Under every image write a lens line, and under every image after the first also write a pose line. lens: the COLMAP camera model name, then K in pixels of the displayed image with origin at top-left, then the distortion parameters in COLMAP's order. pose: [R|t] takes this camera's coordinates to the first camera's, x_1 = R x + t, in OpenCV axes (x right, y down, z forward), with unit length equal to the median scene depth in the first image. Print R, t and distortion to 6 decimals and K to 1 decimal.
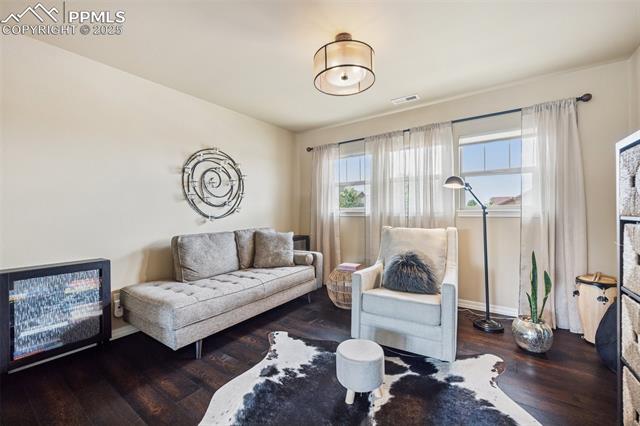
lens RADIAL K [[265.4, 0, 319.5], [0, 265.4, 213.6], [0, 0, 1]] dist [0.008036, -0.000942]
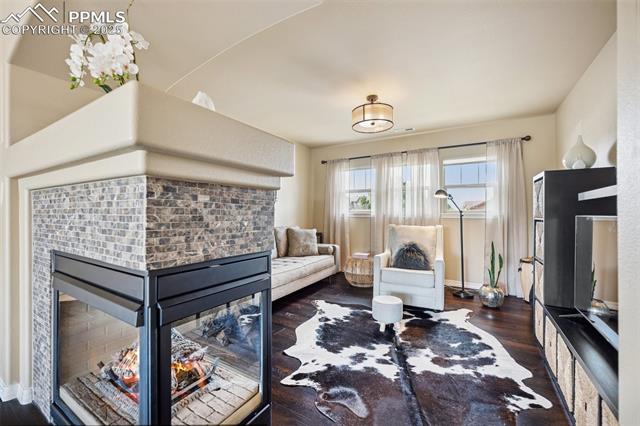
lens RADIAL K [[265.4, 0, 319.6], [0, 265.4, 213.3], [0, 0, 1]] dist [0.008036, -0.000942]
pose [[0.997155, 0.009170, 0.074816, -0.240380], [-0.008761, 0.999945, -0.005784, 0.001858], [-0.074865, 0.005112, 0.997181, -0.359480]]
